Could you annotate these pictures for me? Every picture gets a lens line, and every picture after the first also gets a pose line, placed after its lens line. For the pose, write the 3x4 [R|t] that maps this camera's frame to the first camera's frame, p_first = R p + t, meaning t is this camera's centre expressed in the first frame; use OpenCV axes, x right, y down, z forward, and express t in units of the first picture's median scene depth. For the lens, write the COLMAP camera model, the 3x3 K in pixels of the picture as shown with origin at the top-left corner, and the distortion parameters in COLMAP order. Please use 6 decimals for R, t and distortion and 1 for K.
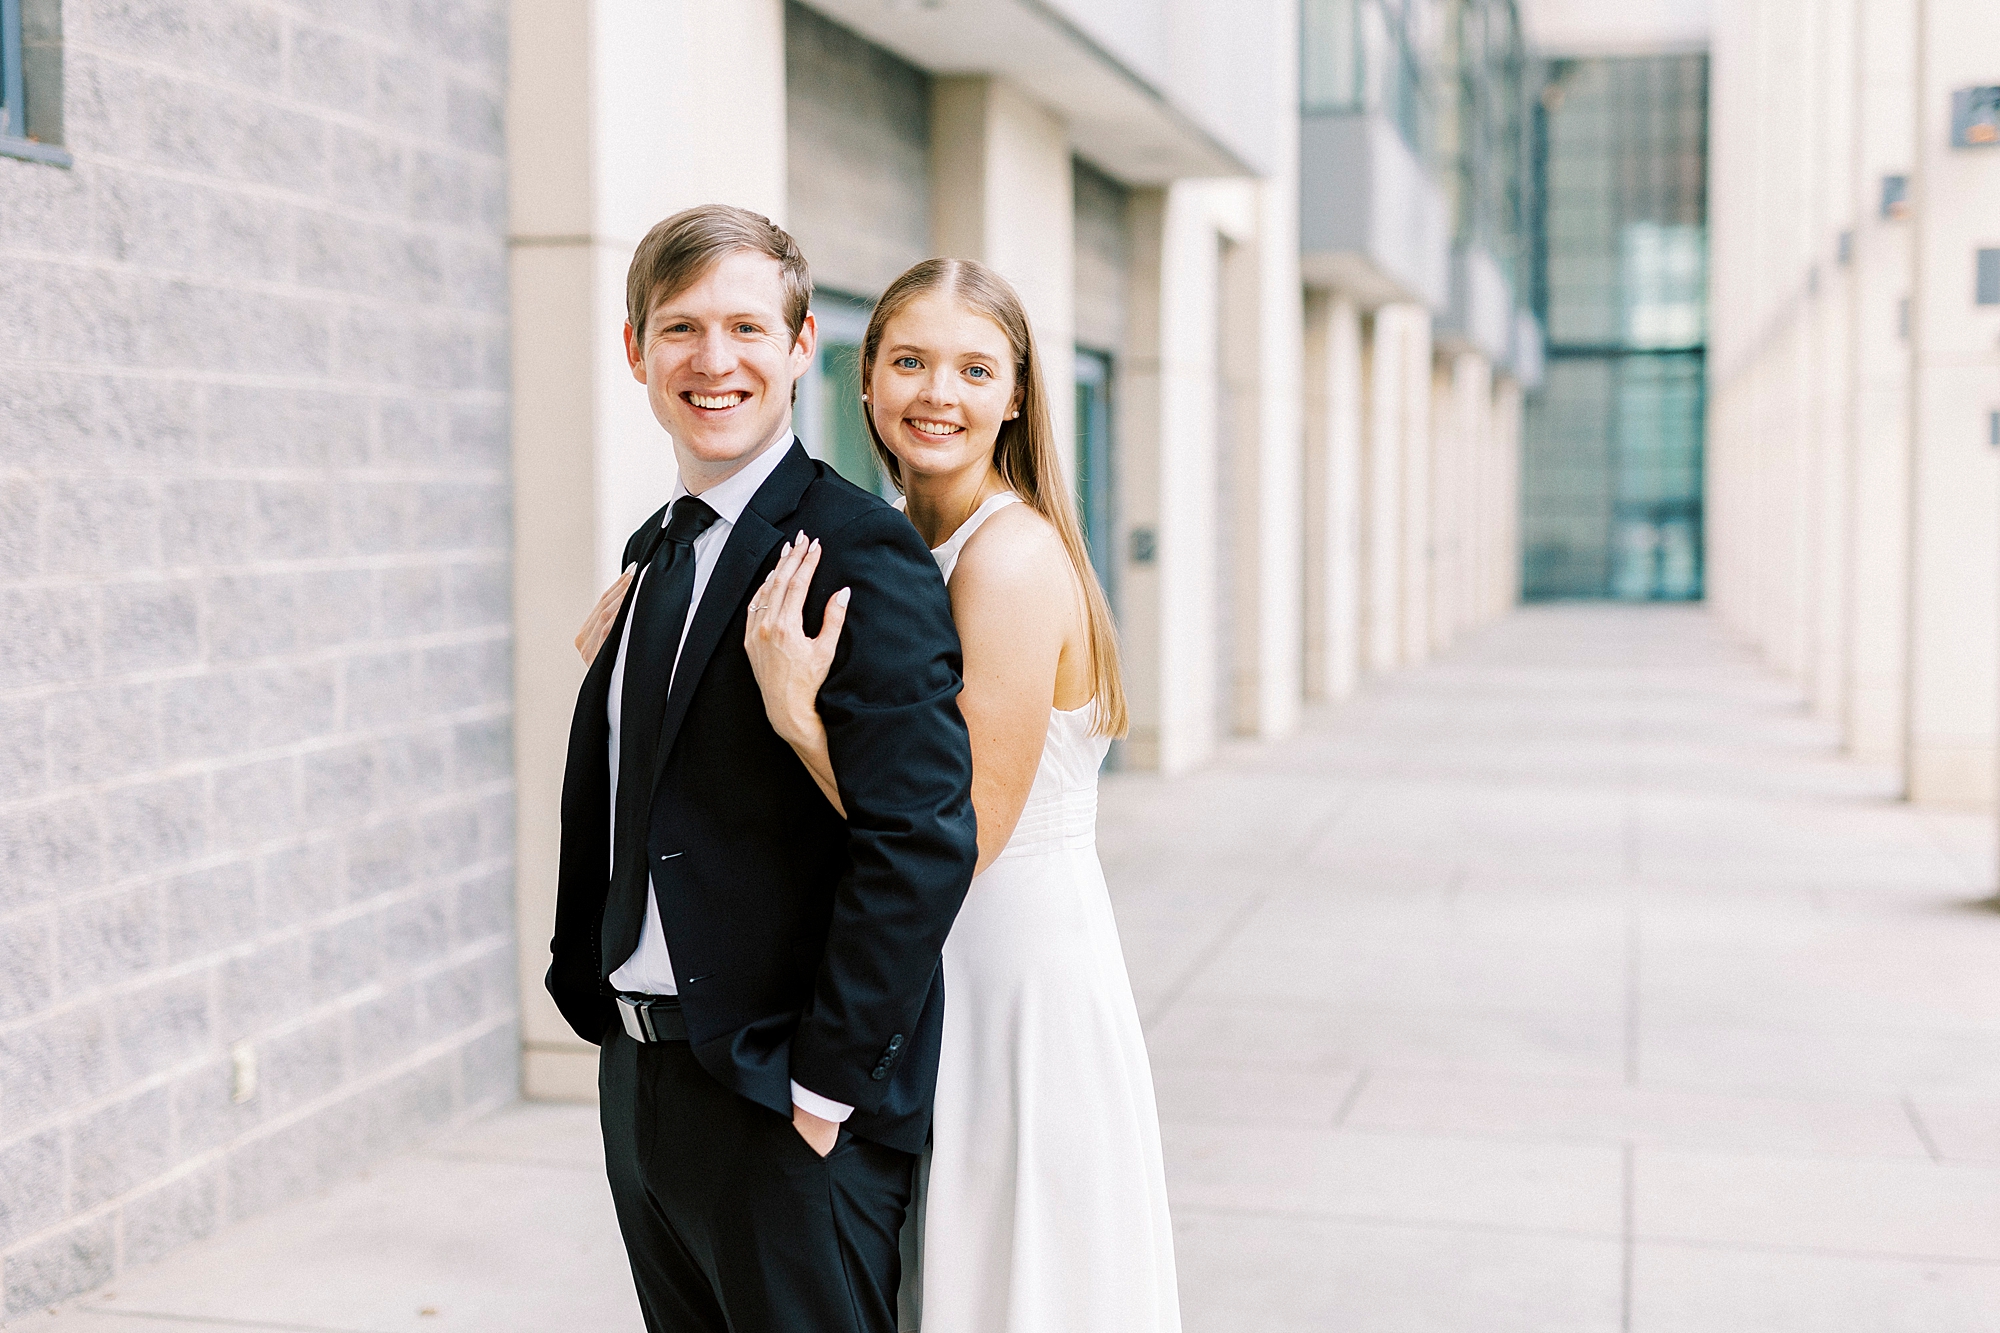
lens RADIAL K [[2780.6, 0, 1000.0], [0, 2780.6, 666.5], [0, 0, 1]] dist [0.004281, -0.019669]
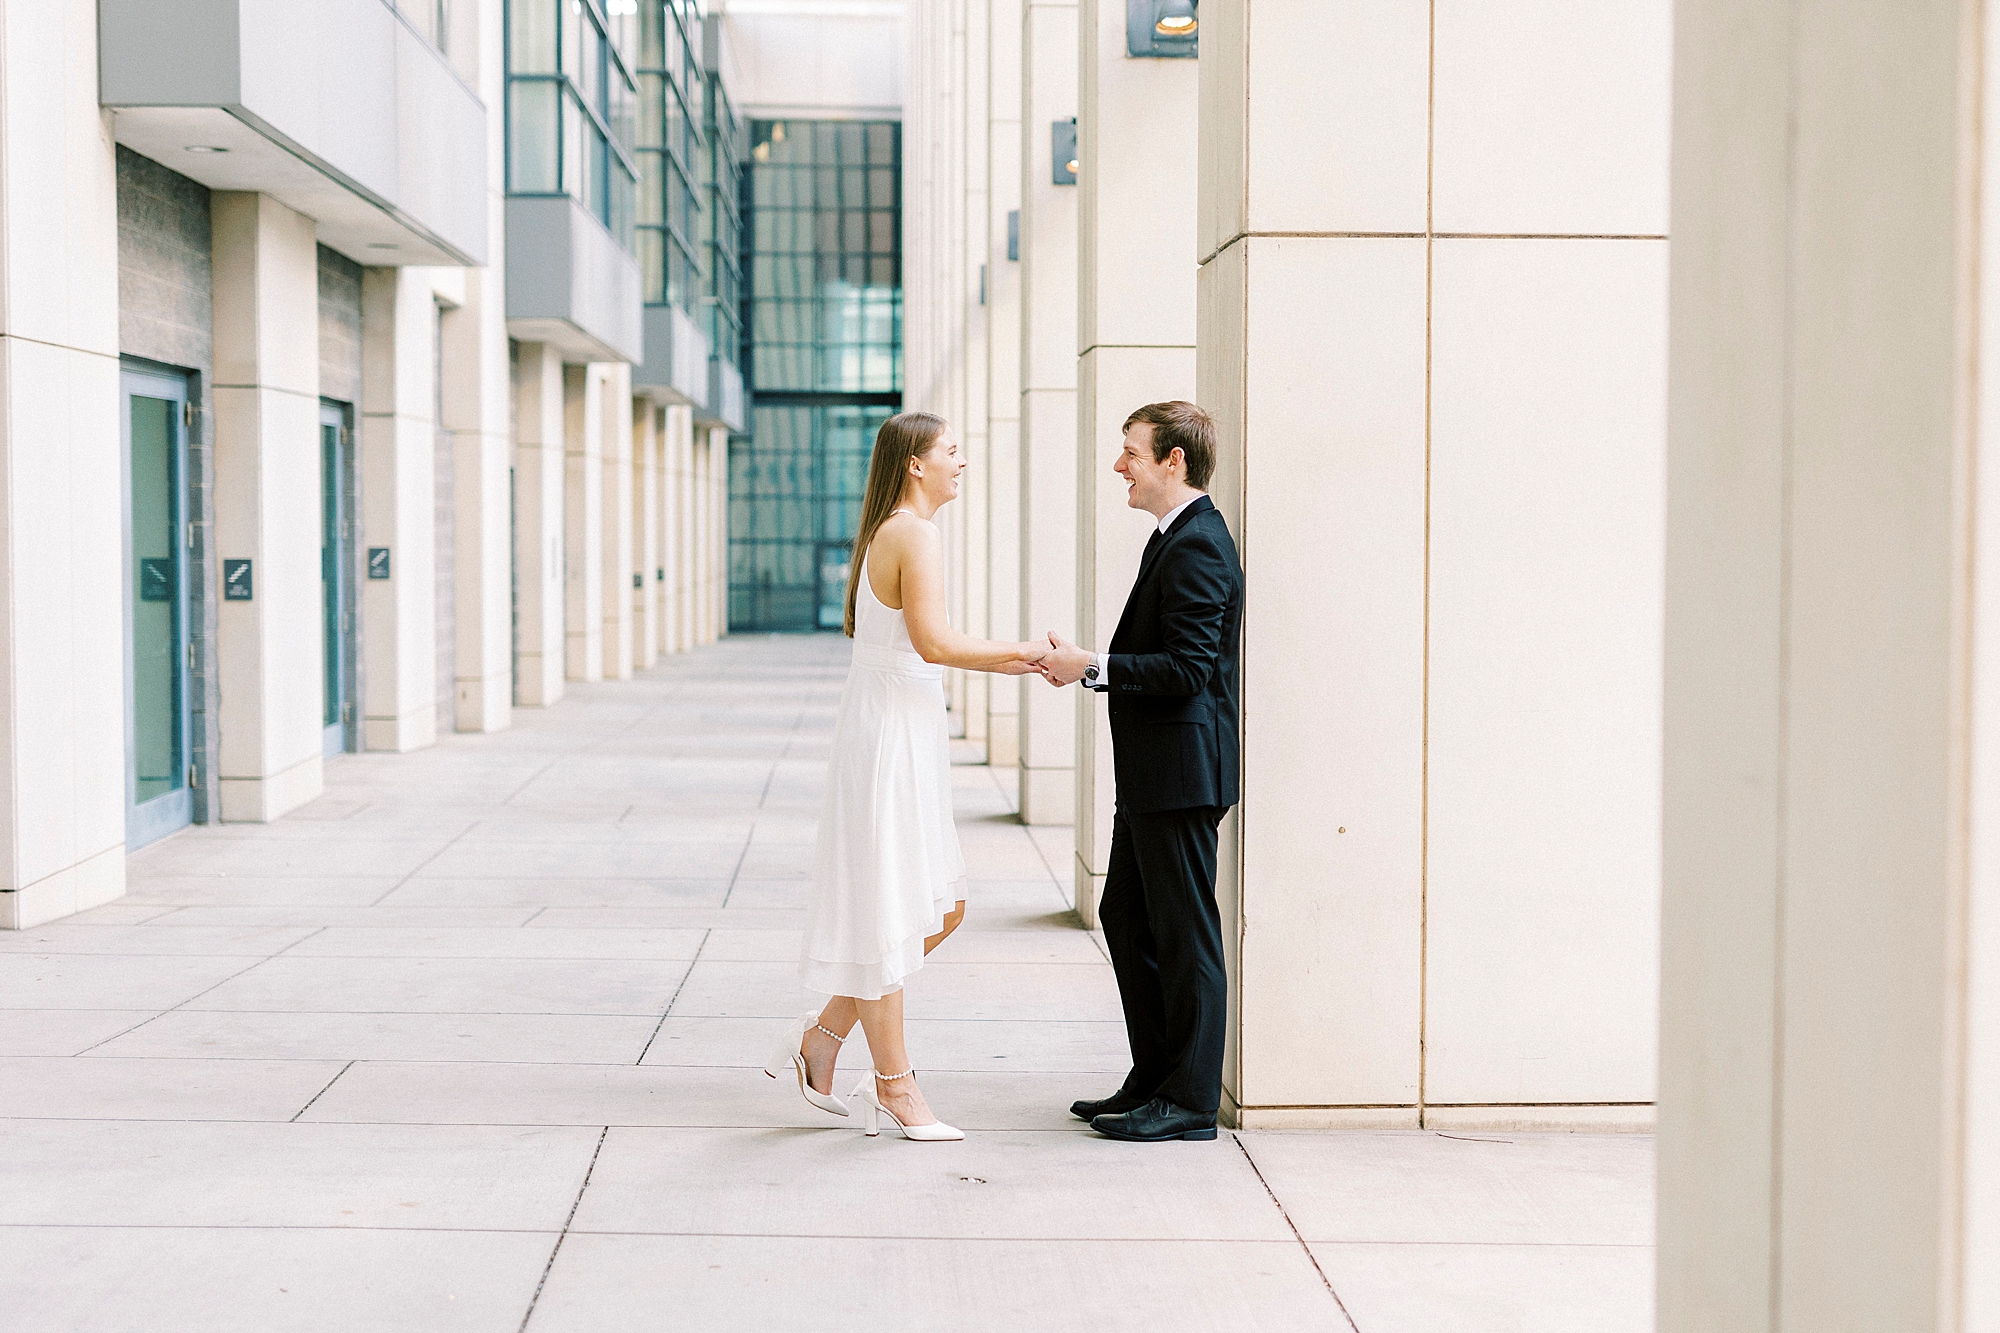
lens RADIAL K [[2780.6, 0, 1000.0], [0, 2780.6, 666.5], [0, 0, 1]] dist [0.004281, -0.019669]
pose [[0.962019, -0.008844, 0.272840, -0.011378], [0.012666, 0.999845, -0.012252, 0.011928], [-0.272690, 0.015243, 0.961981, -0.142413]]
